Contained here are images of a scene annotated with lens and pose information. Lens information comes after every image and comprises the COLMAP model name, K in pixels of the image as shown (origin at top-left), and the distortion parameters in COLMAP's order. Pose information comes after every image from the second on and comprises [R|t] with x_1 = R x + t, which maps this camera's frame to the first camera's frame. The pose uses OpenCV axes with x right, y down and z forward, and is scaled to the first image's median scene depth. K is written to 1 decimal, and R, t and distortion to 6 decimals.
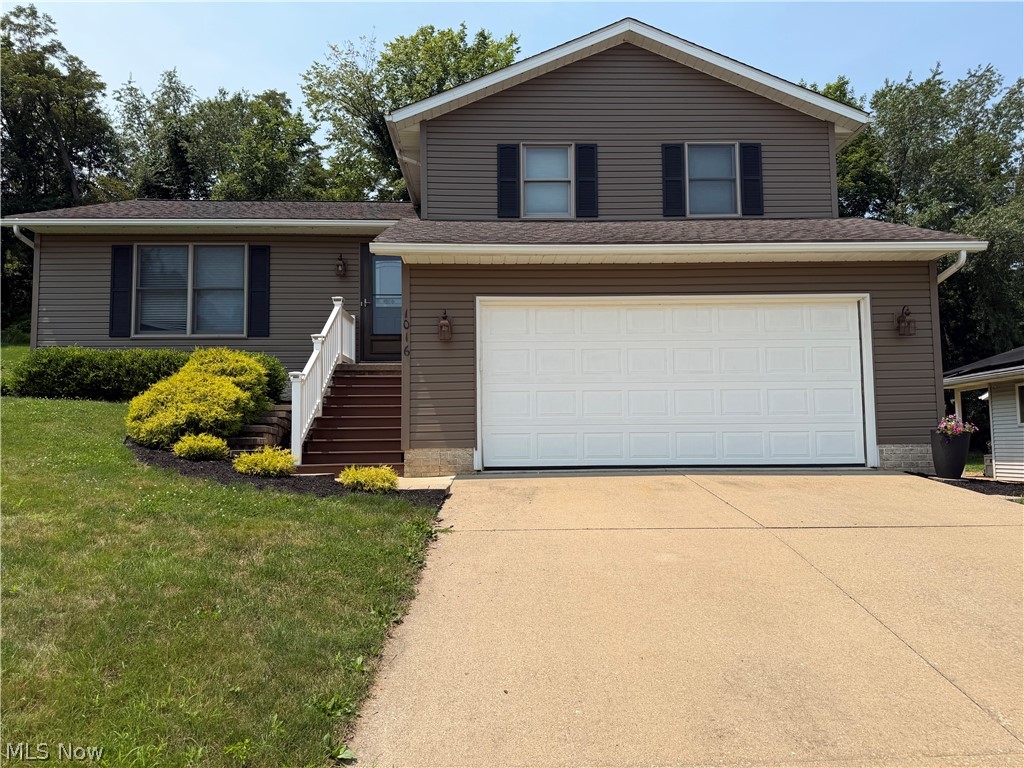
lens RADIAL K [[725.8, 0, 497.0], [0, 725.8, 387.4], [0, 0, 1]] dist [0.036414, -0.005329]
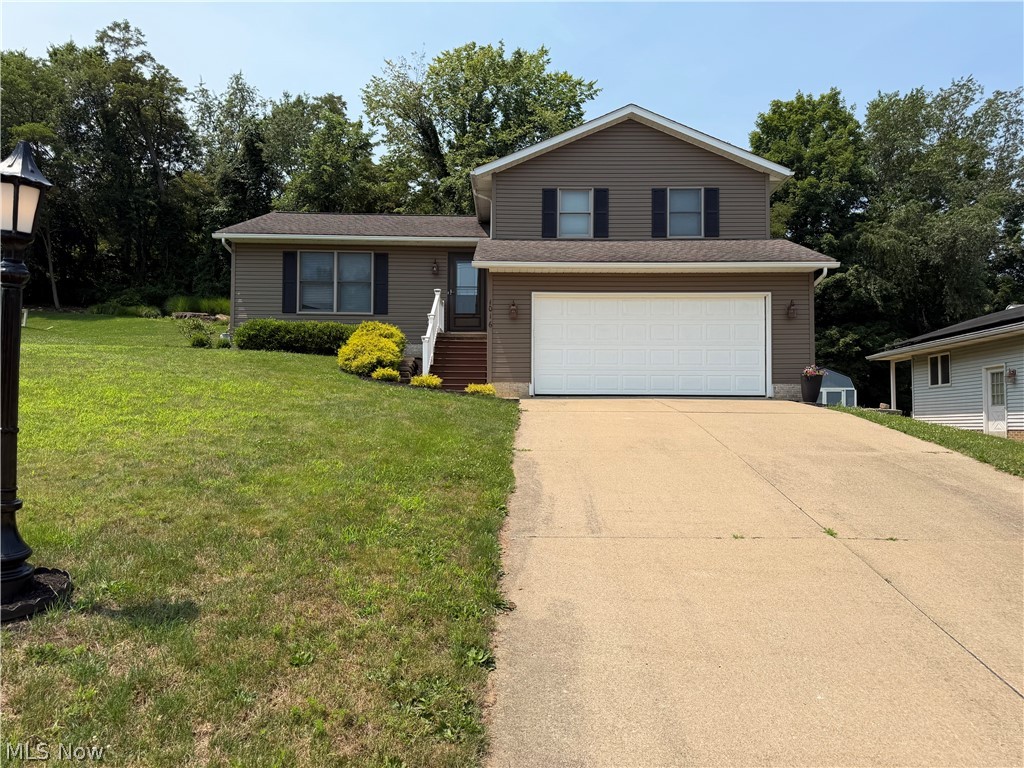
lens RADIAL K [[714.5, 0, 507.2], [0, 714.5, 384.8], [0, 0, 1]] dist [0.113893, -0.122652]
pose [[0.999817, 0.013509, -0.013549, -0.043692], [-0.013131, 0.999534, 0.027550, 0.031260], [0.013915, -0.027367, 0.999529, -0.472965]]
